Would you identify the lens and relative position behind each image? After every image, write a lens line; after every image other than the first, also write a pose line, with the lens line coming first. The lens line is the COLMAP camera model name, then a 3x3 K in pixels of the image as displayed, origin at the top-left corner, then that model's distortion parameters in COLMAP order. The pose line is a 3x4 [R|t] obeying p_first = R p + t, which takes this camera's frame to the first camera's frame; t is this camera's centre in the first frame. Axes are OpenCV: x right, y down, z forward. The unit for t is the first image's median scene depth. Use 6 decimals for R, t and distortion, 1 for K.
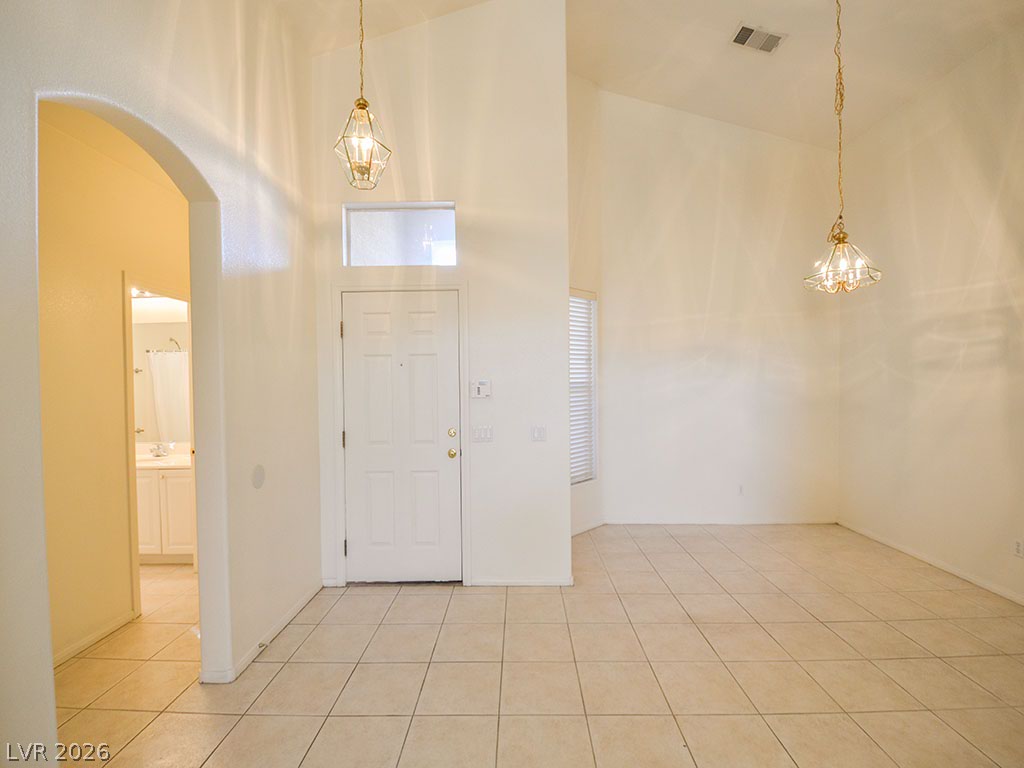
lens RADIAL K [[466.5, 0, 513.4], [0, 466.5, 367.1], [0, 0, 1]] dist [0.011489, -0.020531]
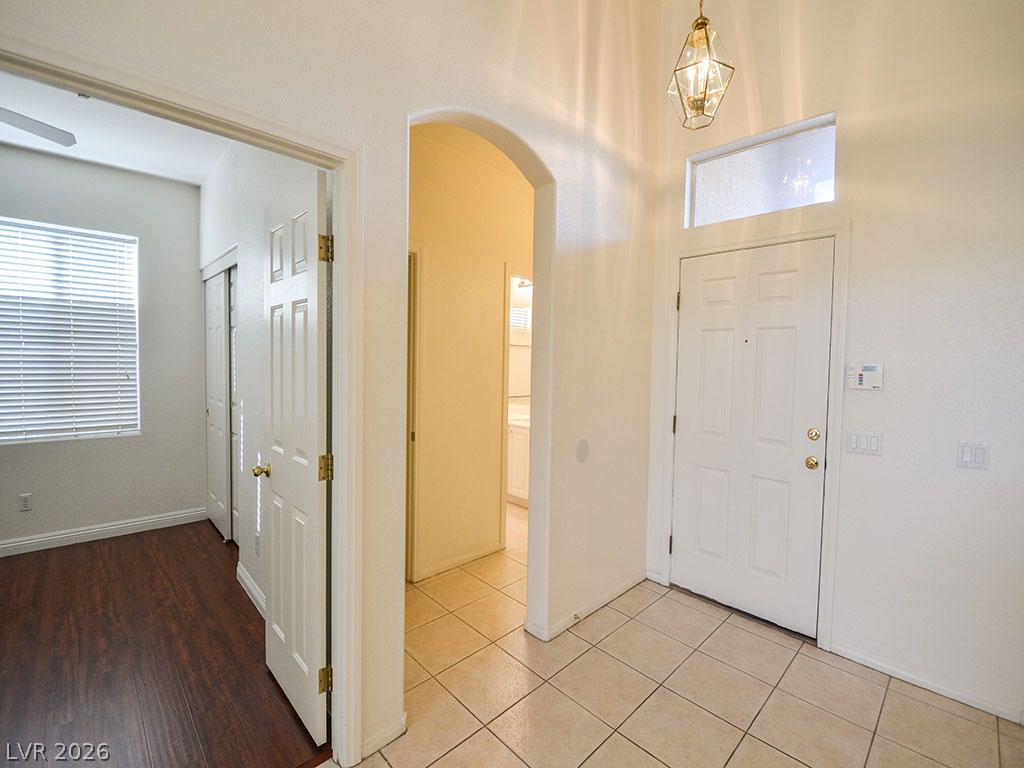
lens RADIAL K [[466.5, 0, 513.4], [0, 466.5, 367.1], [0, 0, 1]] dist [0.011489, -0.020531]
pose [[0.711658, 0.042091, -0.701264, 0.041932], [-0.012251, 0.998795, 0.047516, 0.007169], [0.702419, -0.025224, 0.711316, 0.163629]]
